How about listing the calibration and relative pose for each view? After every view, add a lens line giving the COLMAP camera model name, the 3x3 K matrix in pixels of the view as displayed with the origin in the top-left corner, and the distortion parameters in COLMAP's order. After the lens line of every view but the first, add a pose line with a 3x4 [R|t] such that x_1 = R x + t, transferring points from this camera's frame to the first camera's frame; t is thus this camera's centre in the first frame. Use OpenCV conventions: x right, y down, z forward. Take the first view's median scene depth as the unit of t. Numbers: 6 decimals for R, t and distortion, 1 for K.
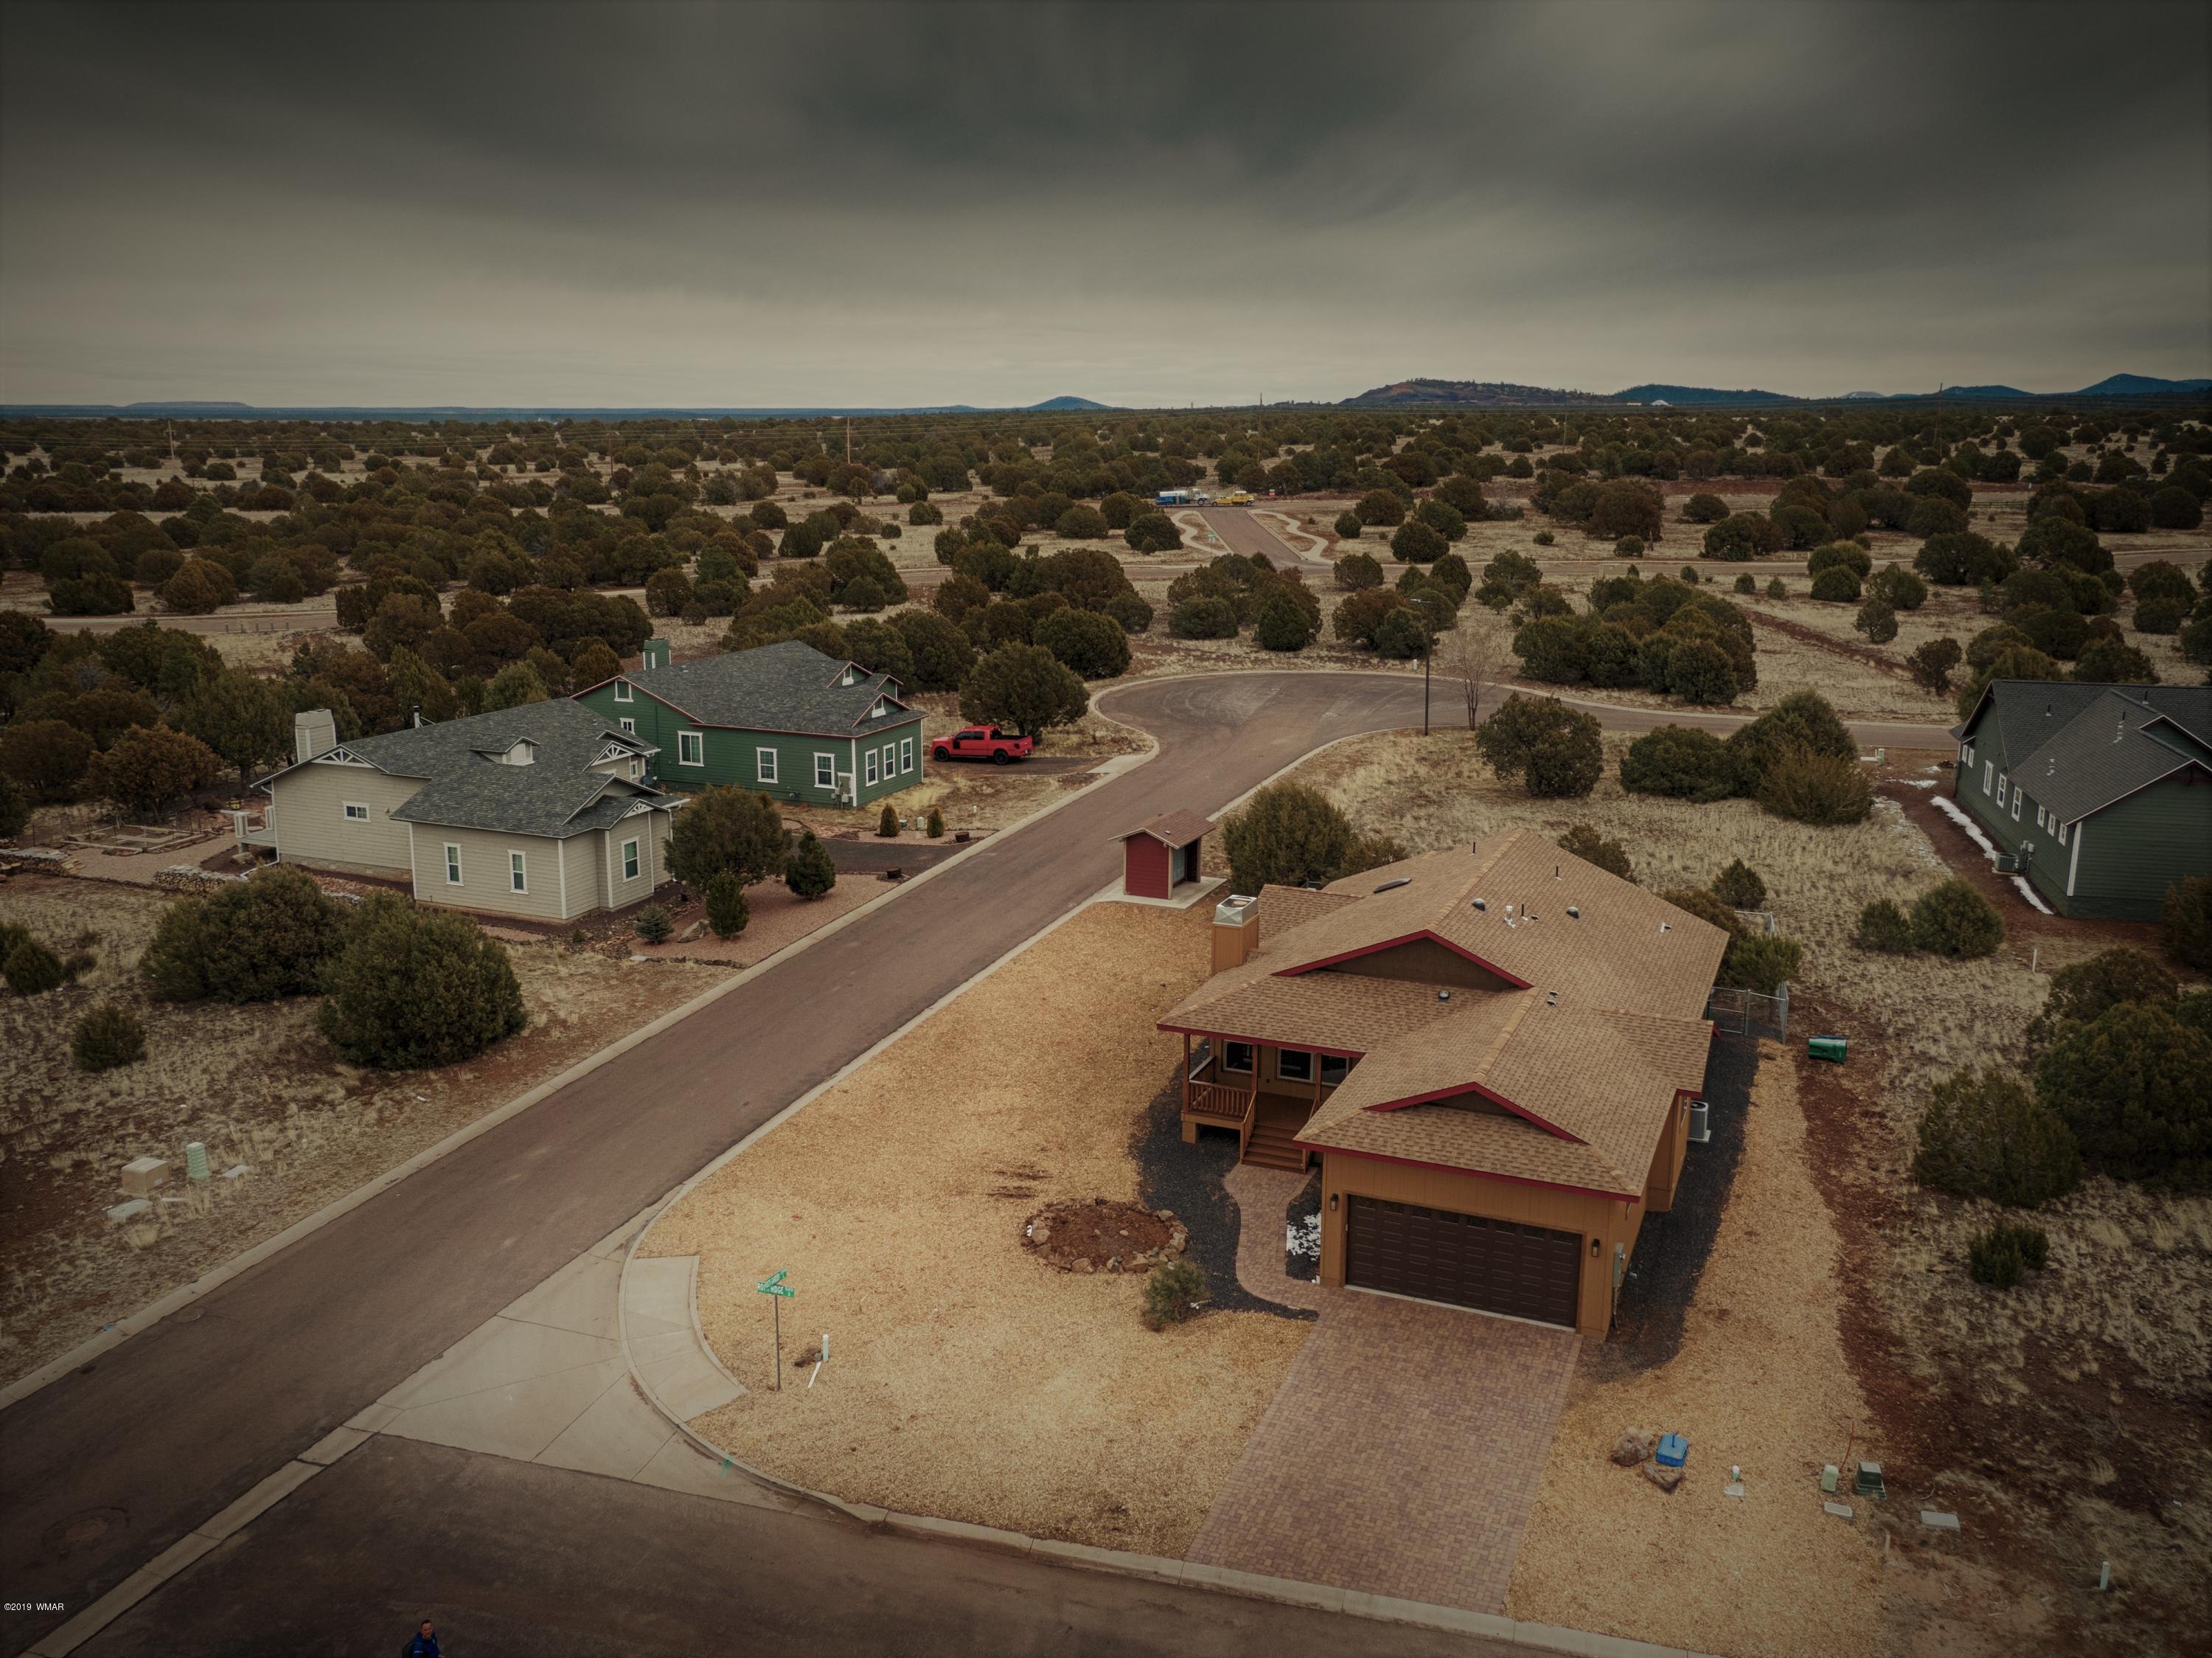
lens RADIAL K [[1861.9, 0, 1106.0], [0, 1861.9, 829.0], [0, 0, 1]] dist [0.014131, 0.007817]
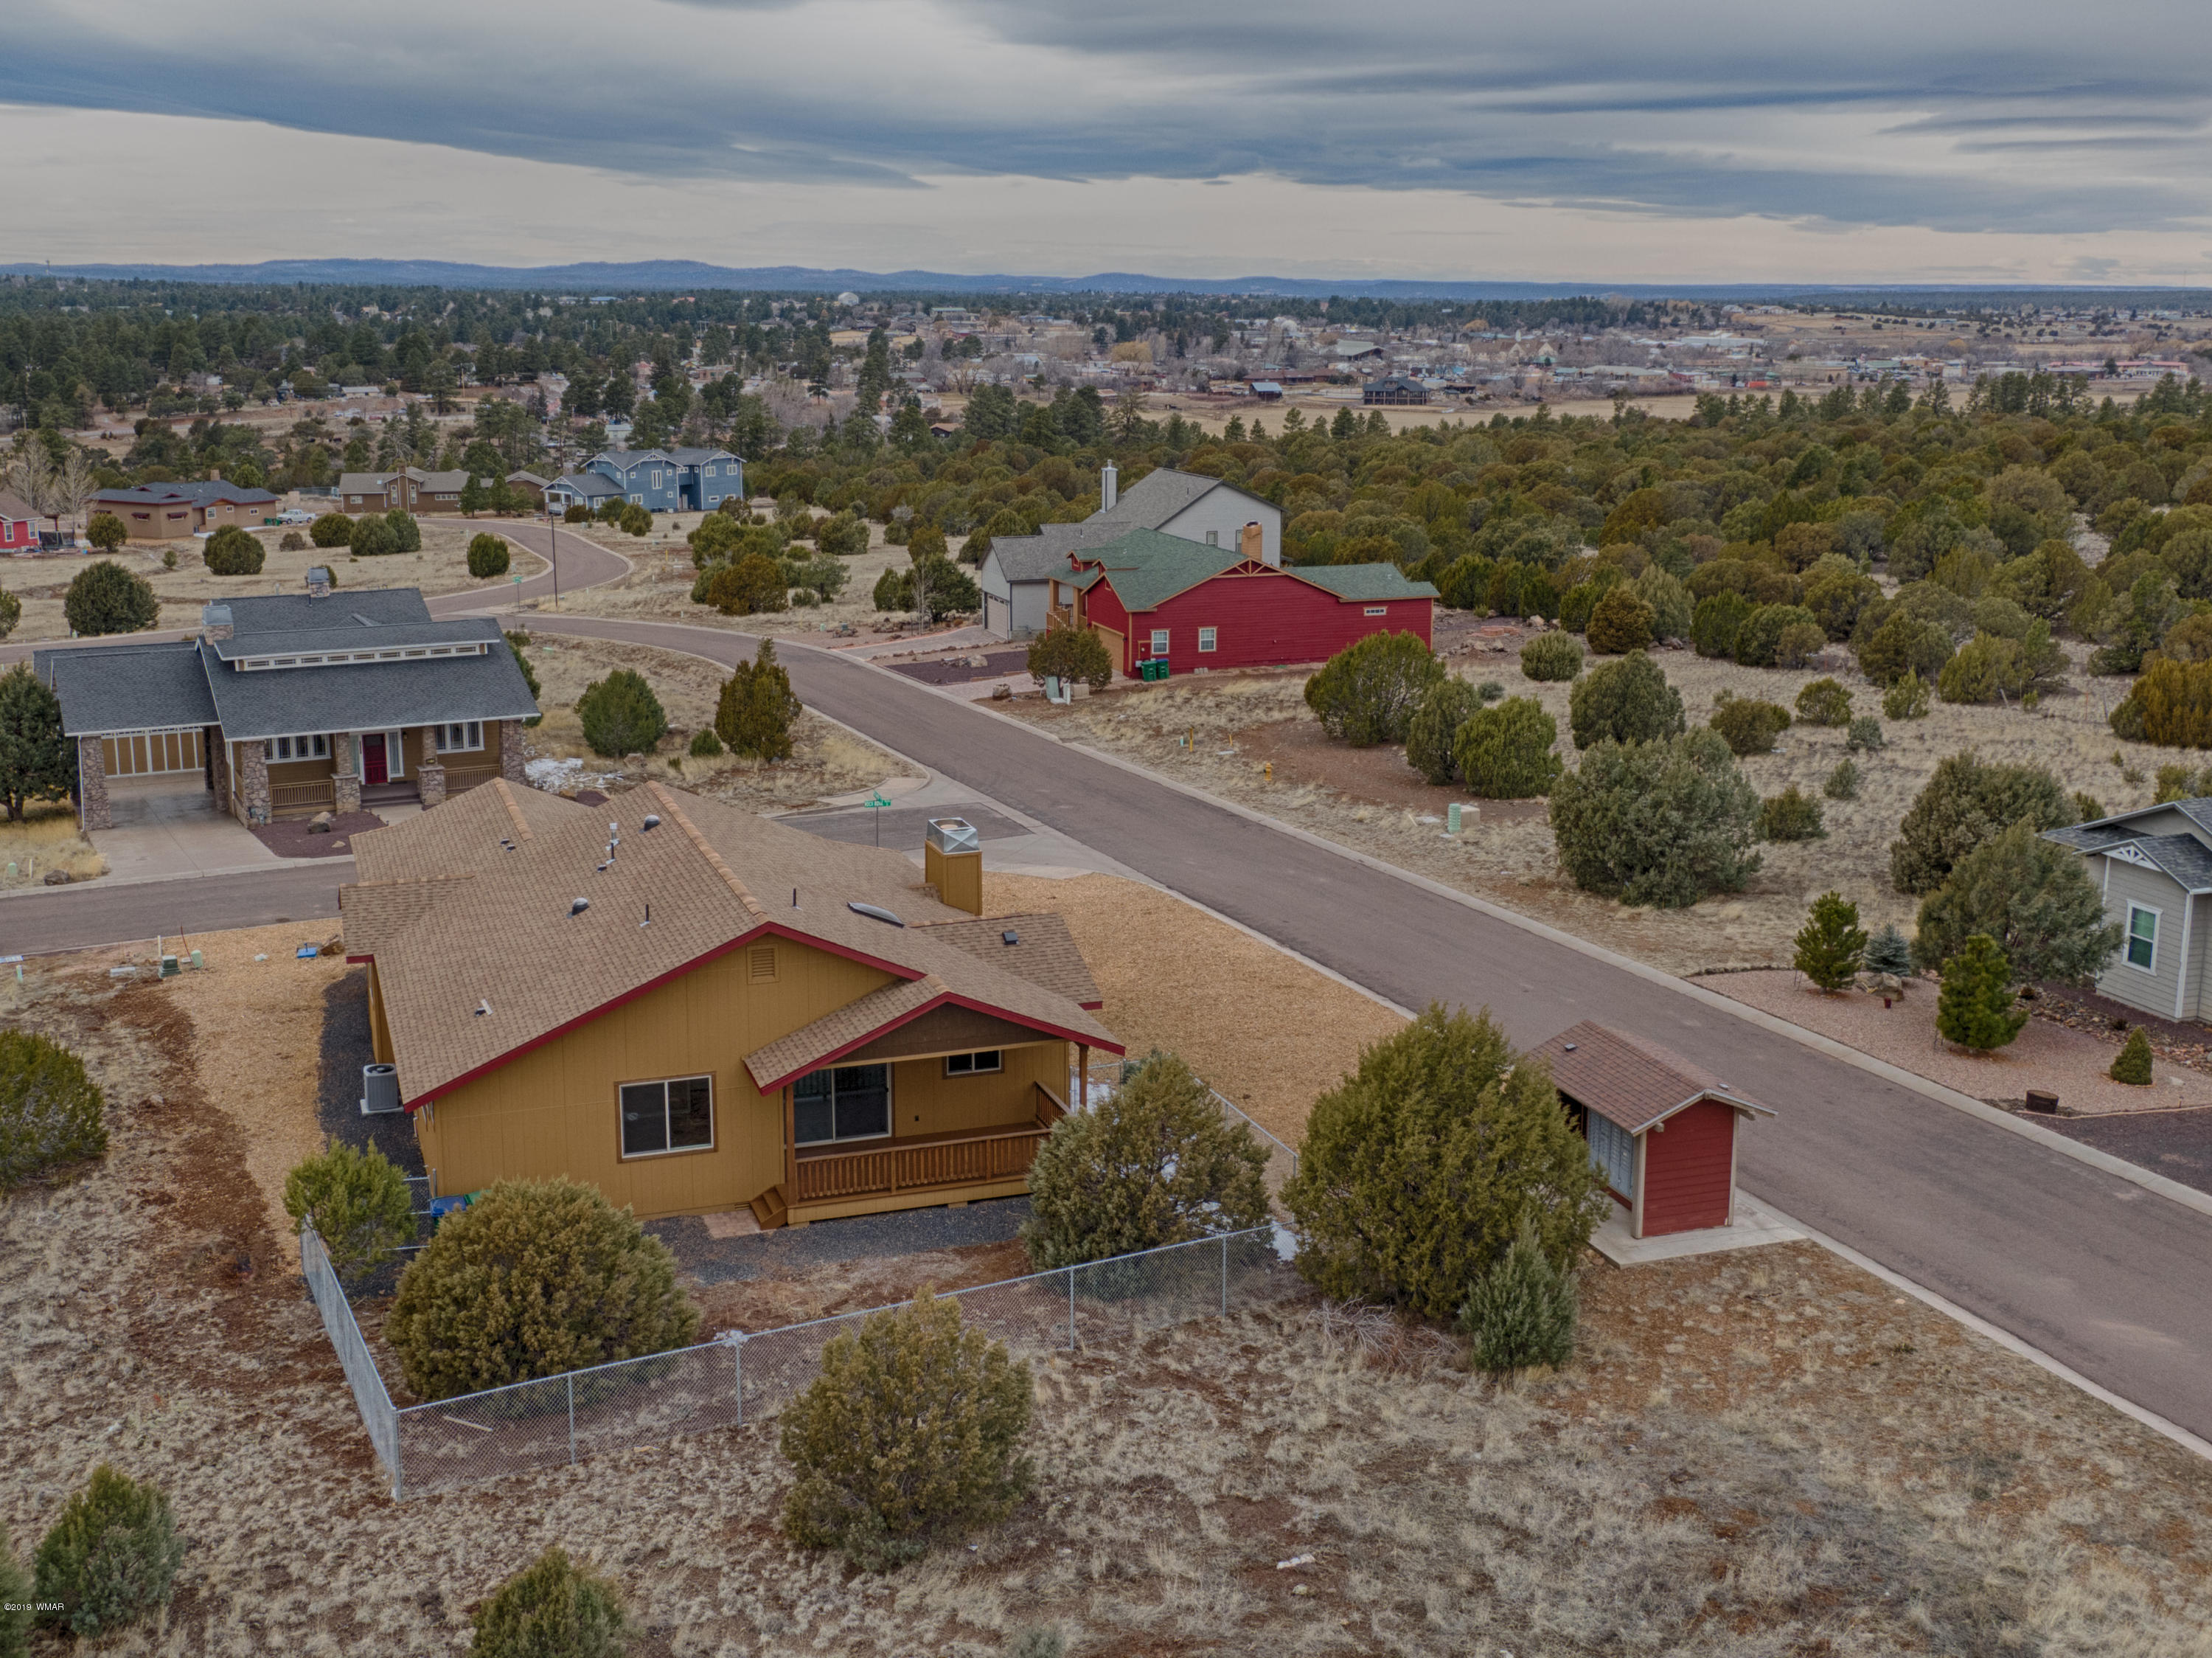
lens RADIAL K [[2316.9, 0, 1026.8], [0, 2316.9, 826.7], [0, 0, 1]] dist [0.071543, -0.003921]
pose [[-0.753406, 0.148072, -0.640667, 0.766914], [-0.143762, 0.913653, 0.380224, -0.385295], [0.641648, 0.378566, -0.667064, 1.889321]]
